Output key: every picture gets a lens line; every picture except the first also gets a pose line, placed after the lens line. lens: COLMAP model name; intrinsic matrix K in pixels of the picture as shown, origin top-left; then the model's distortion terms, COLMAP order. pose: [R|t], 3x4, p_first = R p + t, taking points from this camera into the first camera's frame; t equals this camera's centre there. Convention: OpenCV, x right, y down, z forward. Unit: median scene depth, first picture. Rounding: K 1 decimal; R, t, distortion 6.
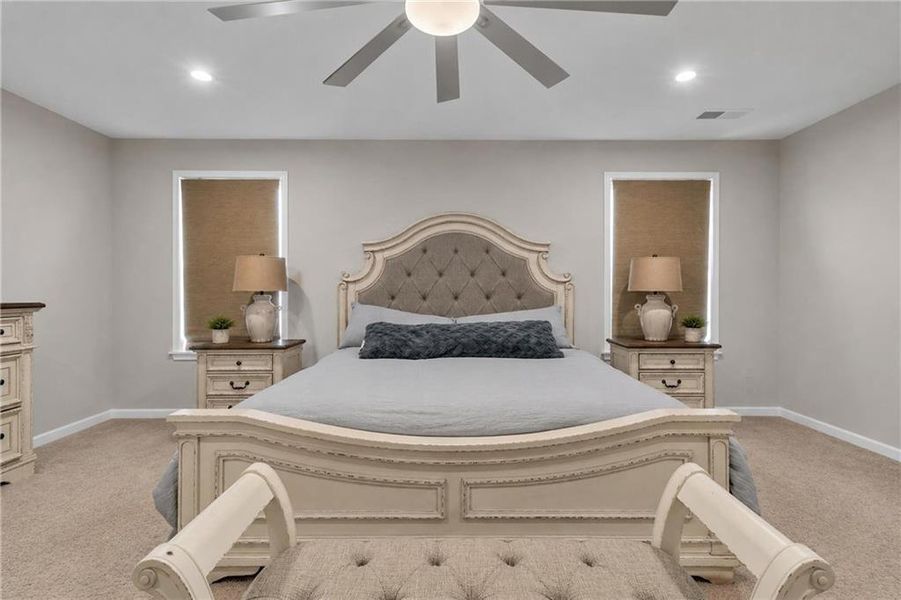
lens RADIAL K [[416.2, 0, 450.3], [0, 416.2, 296.8], [0, 0, 1]] dist [-0.003548, -0.000311]
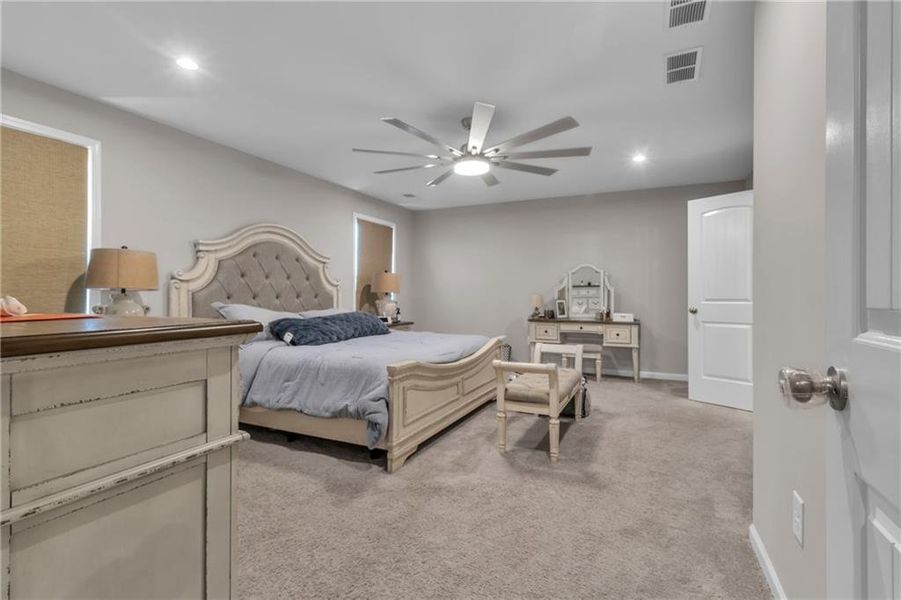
lens RADIAL K [[438.4, 0, 451.9], [0, 438.4, 292.6], [0, 0, 1]] dist [0.027245, 0.000101]
pose [[0.430781, 0.004742, 0.902444, -0.895892], [-0.002020, 0.999989, -0.004291, -0.005489], [-0.902454, 0.000025, 0.430786, 0.008644]]
